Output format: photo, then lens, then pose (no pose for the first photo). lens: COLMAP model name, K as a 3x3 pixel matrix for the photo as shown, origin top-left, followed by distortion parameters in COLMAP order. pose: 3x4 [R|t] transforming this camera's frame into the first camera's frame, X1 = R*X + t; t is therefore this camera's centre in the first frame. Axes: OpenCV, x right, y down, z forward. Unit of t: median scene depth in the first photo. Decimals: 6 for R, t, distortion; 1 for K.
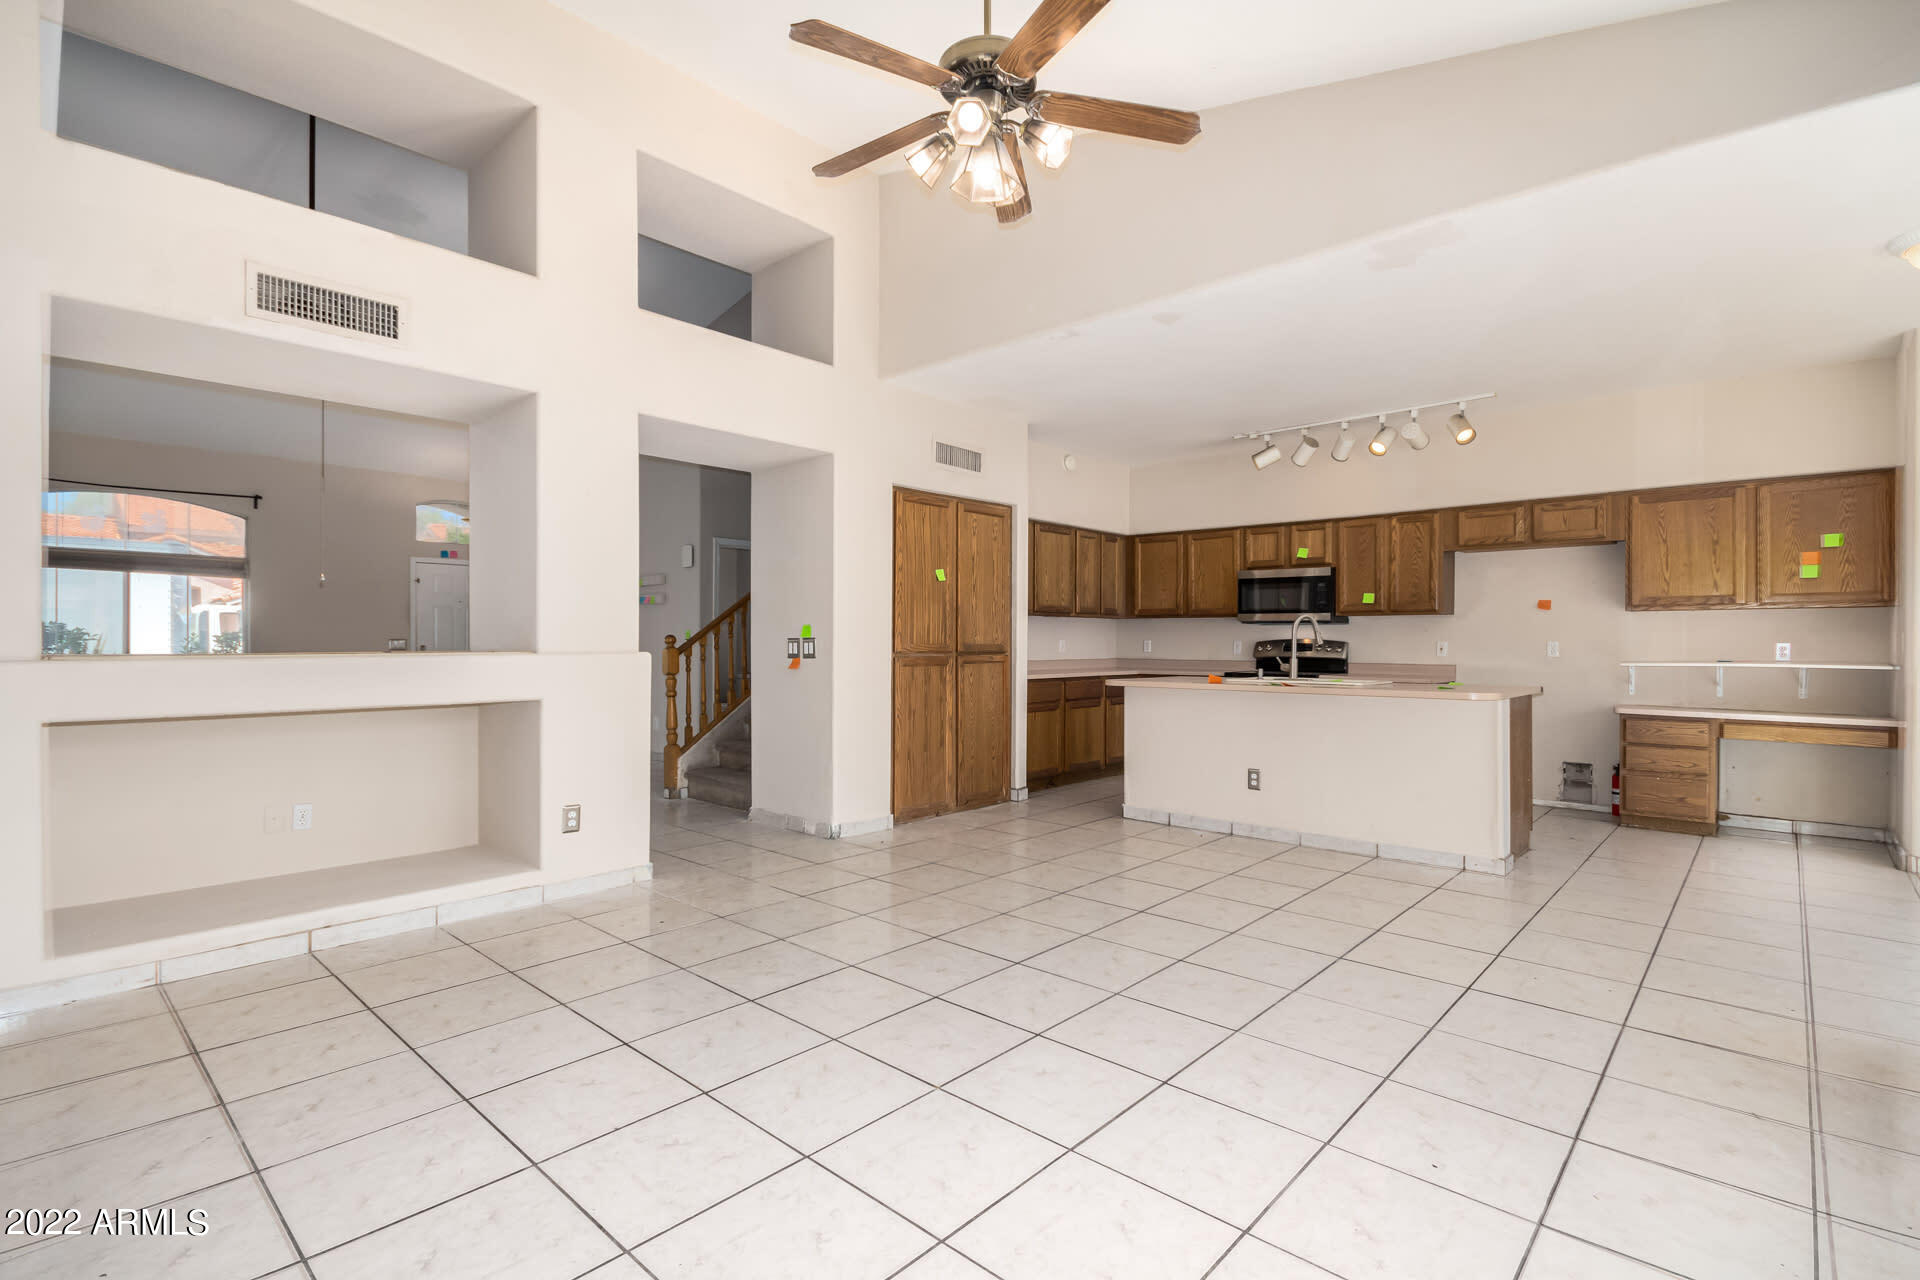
lens RADIAL K [[906.1, 0, 960.0], [0, 906.1, 640.0], [0, 0, 1]] dist [0.004376, 0.001547]
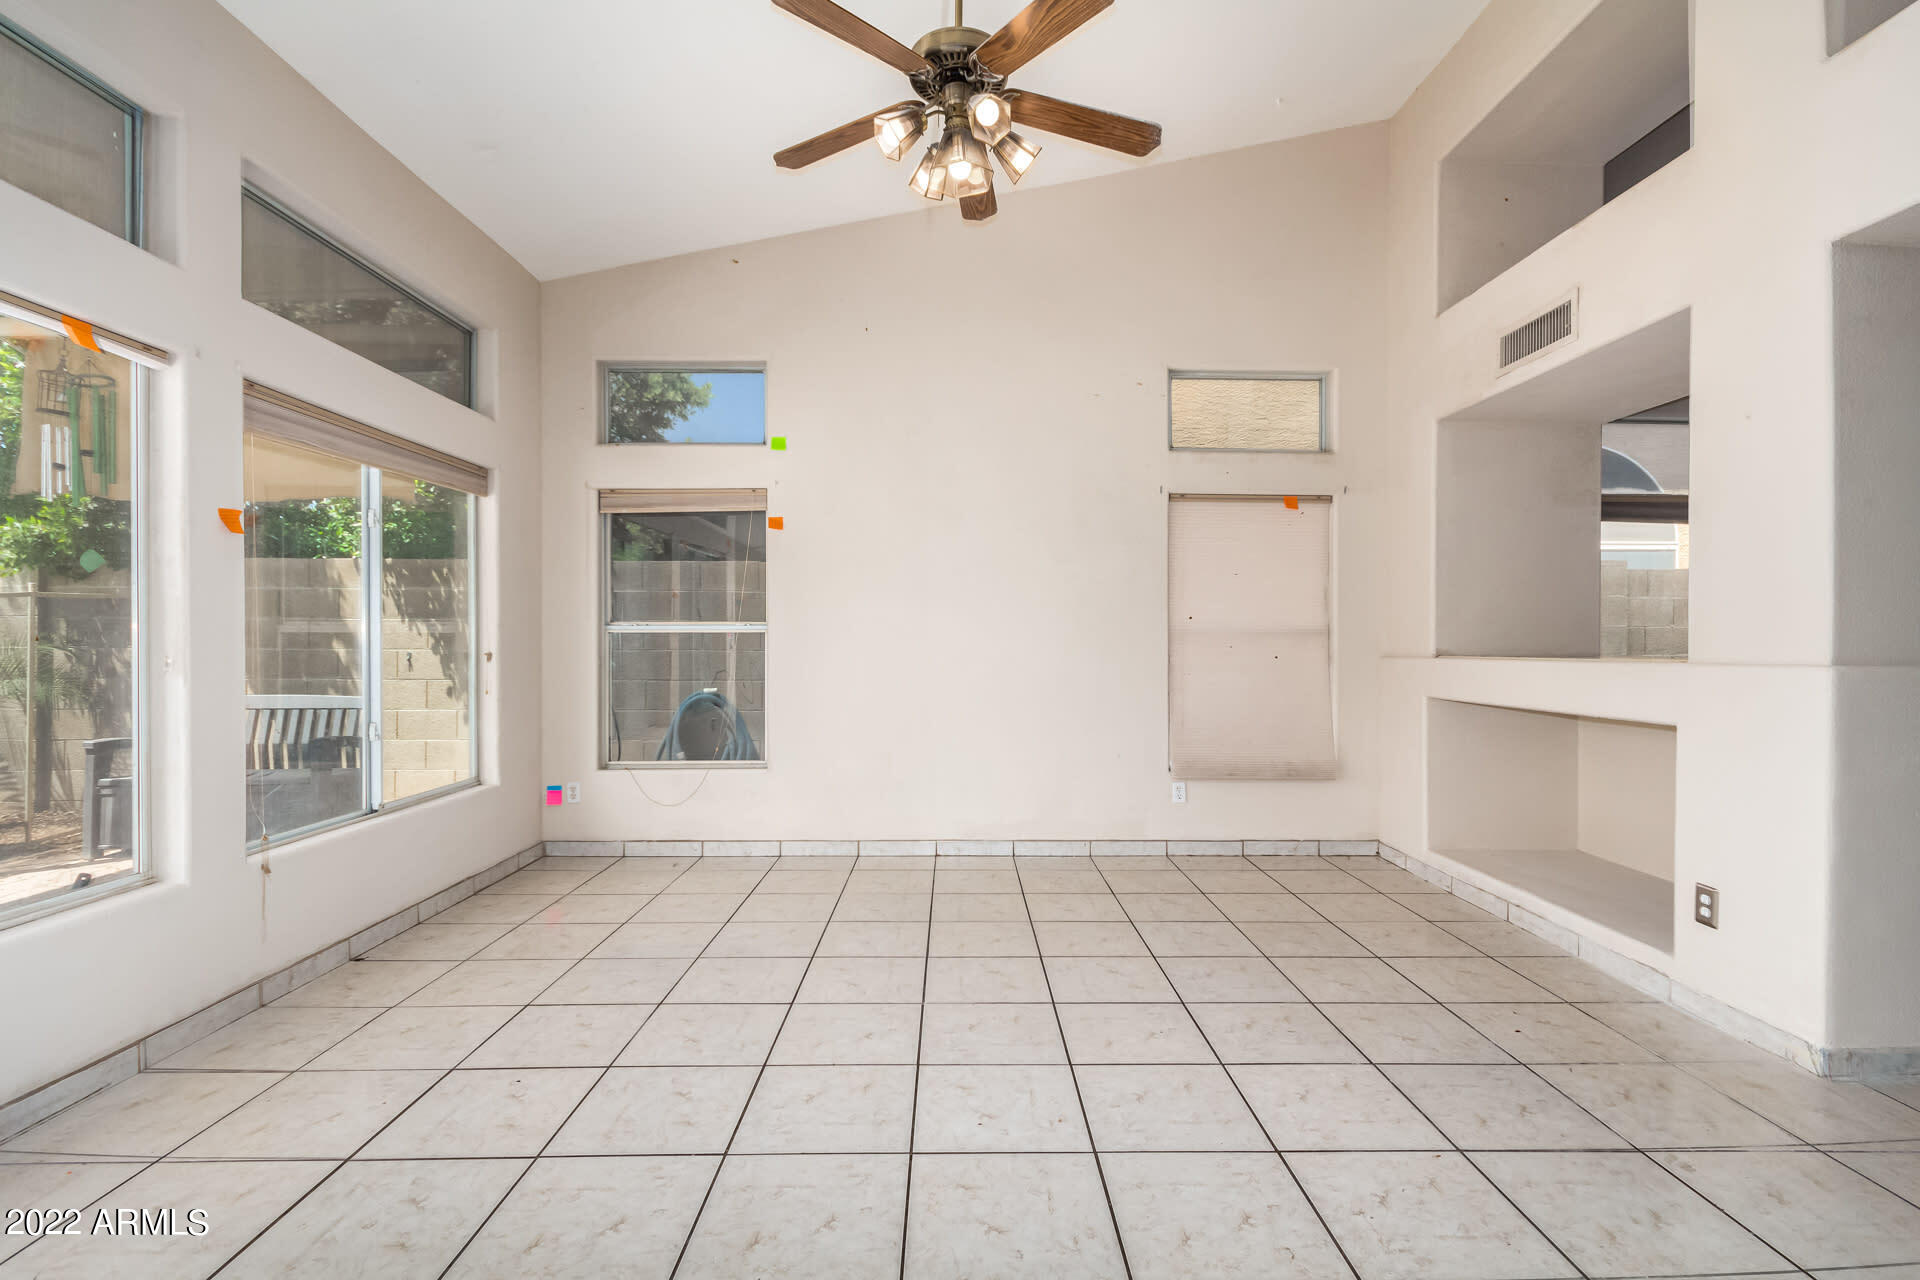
lens RADIAL K [[888.7, 0, 967.8], [0, 888.7, 643.4], [0, 0, 1]] dist [0.003067, -0.001154]
pose [[-0.723959, -0.004755, -0.689826, 0.297925], [-0.004545, 0.999987, -0.002123, 0.001309], [0.689828, 0.001599, -0.723972, 0.734826]]
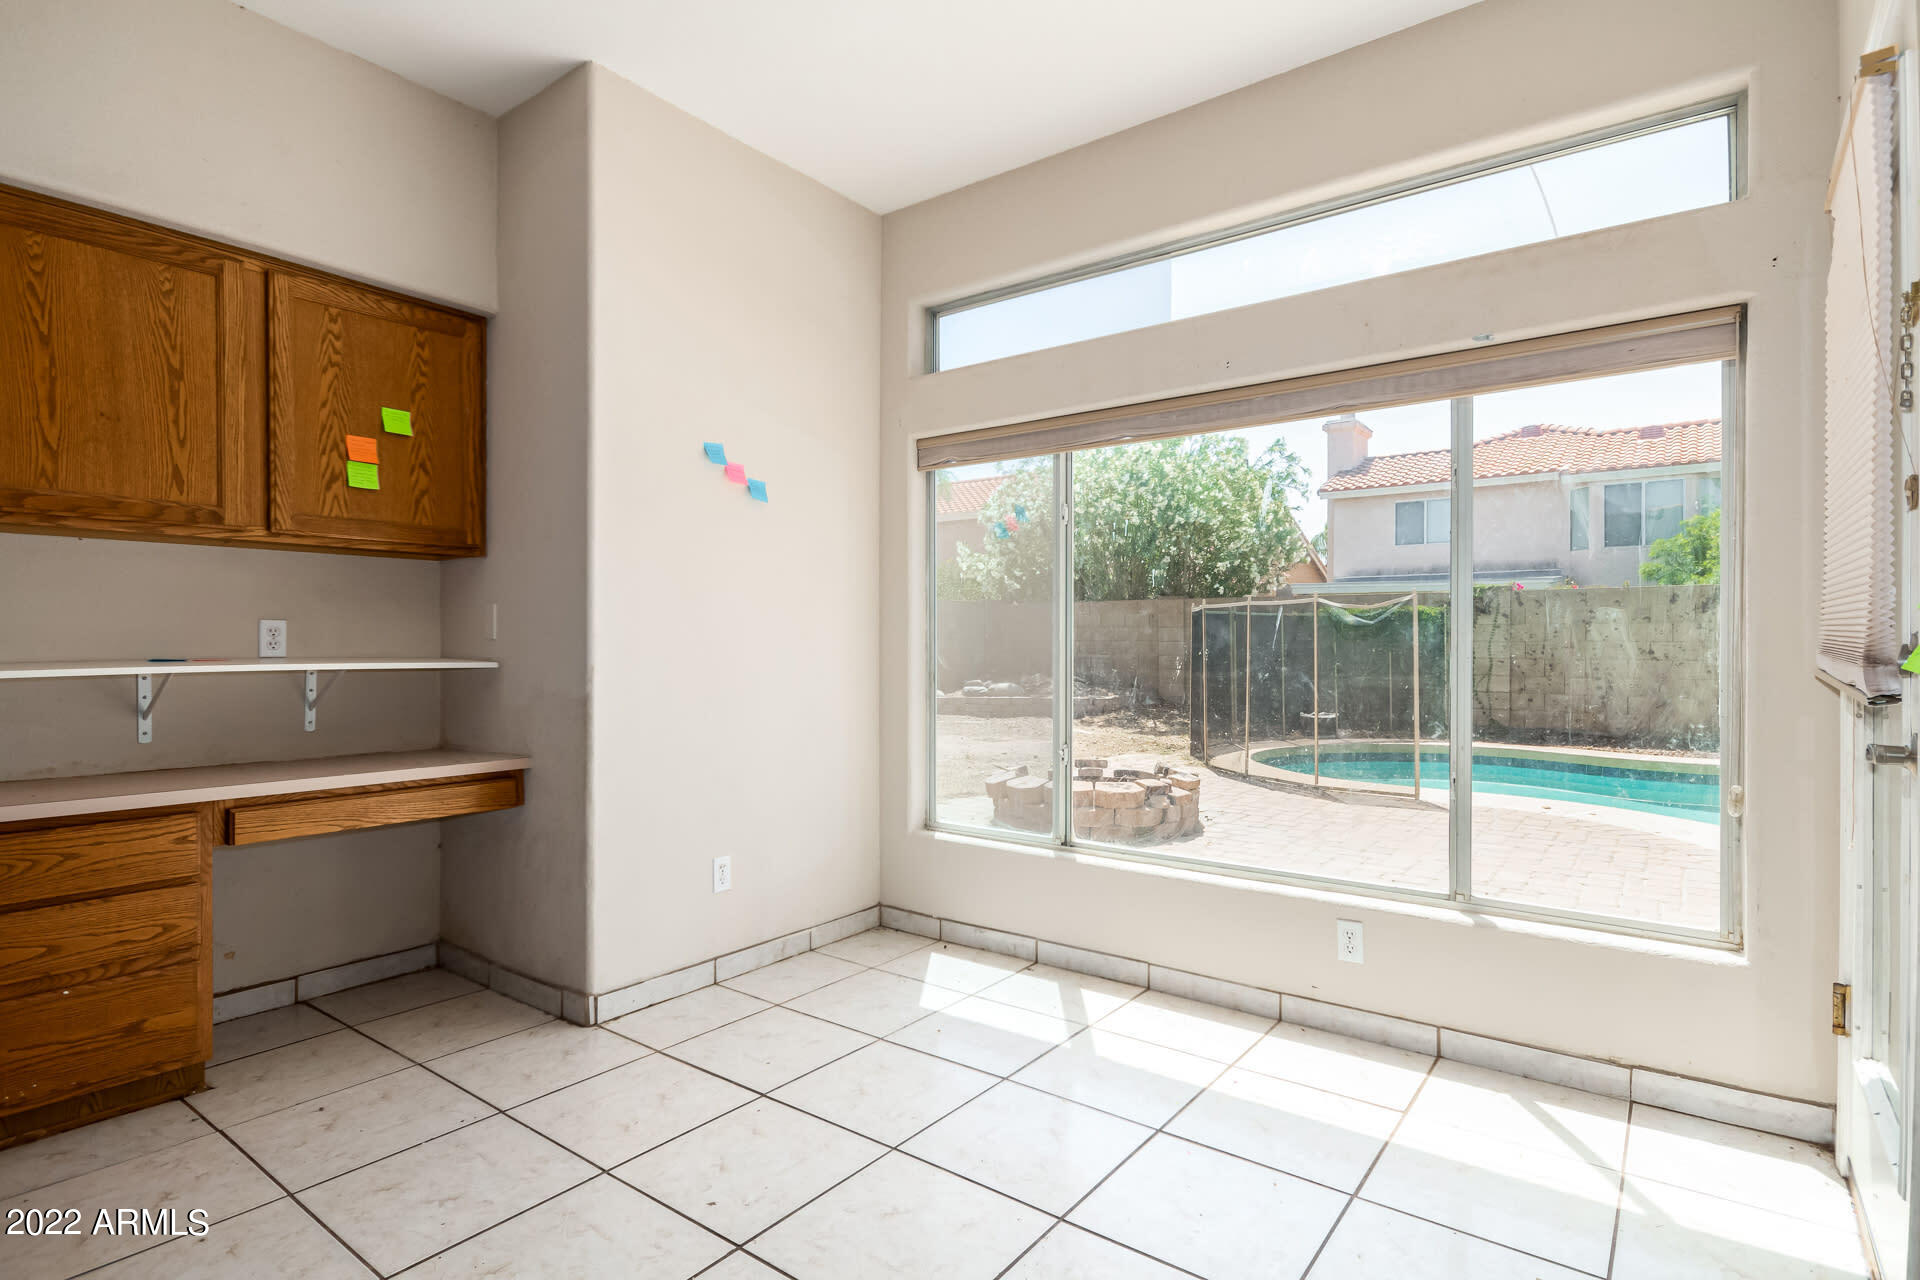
lens RADIAL K [[955.5, 0, 985.2], [0, 955.5, 647.4], [0, 0, 1]] dist [0.000898, 0.000412]
pose [[-0.105359, -0.007618, 0.994405, 0.320750], [-0.002833, 0.999969, 0.007361, 0.011661], [-0.994430, -0.002042, -0.105377, 0.610642]]
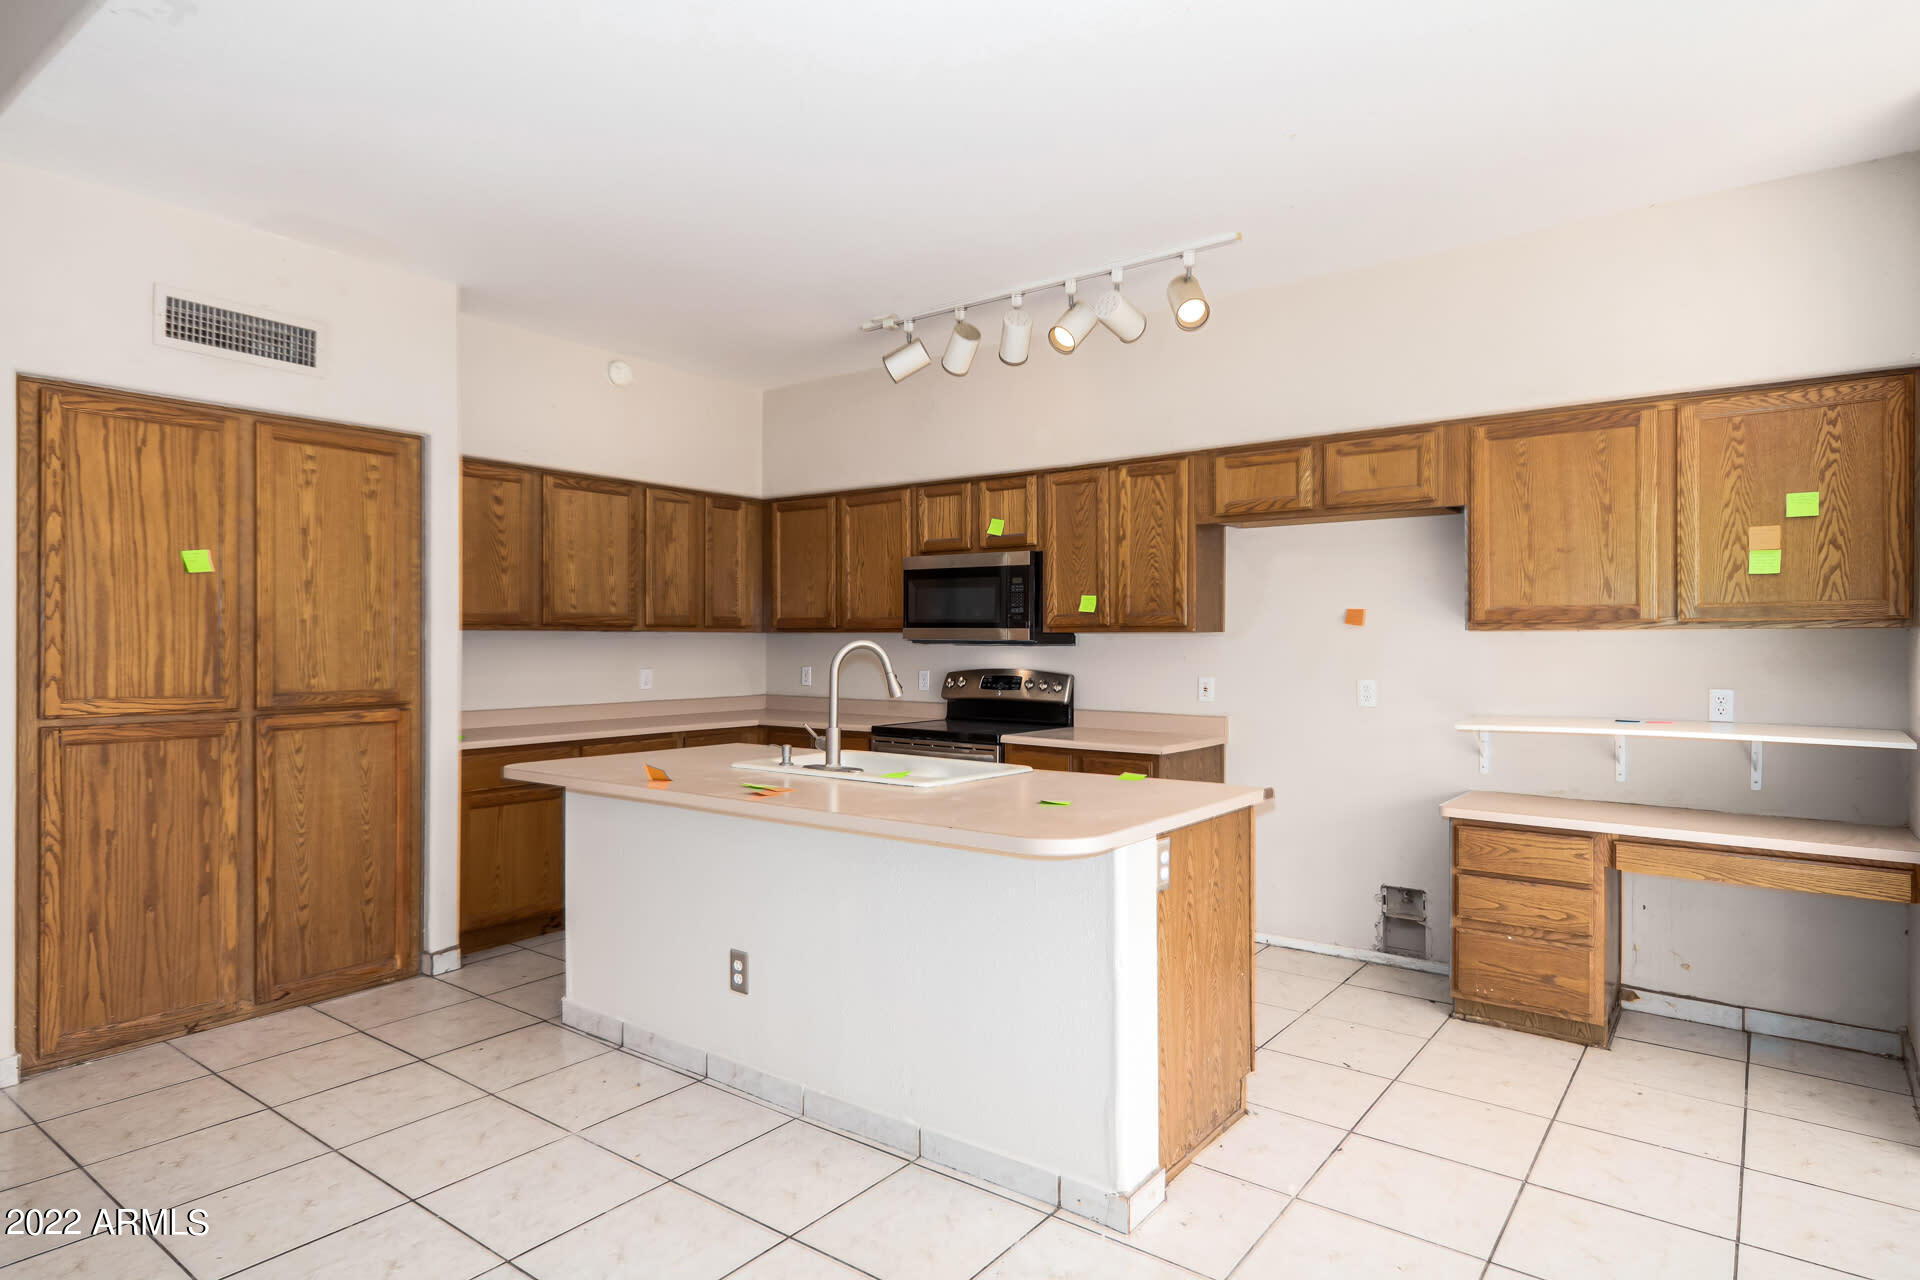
lens RADIAL K [[1068.7, 0, 962.6], [0, 1068.7, 644.2], [0, 0, 1]] dist [-0.000244, 0.019090]
pose [[0.995865, -0.002559, 0.090808, 0.340862], [0.002062, 0.999982, 0.005575, -0.026387], [-0.090820, -0.005364, 0.995853, 0.346599]]
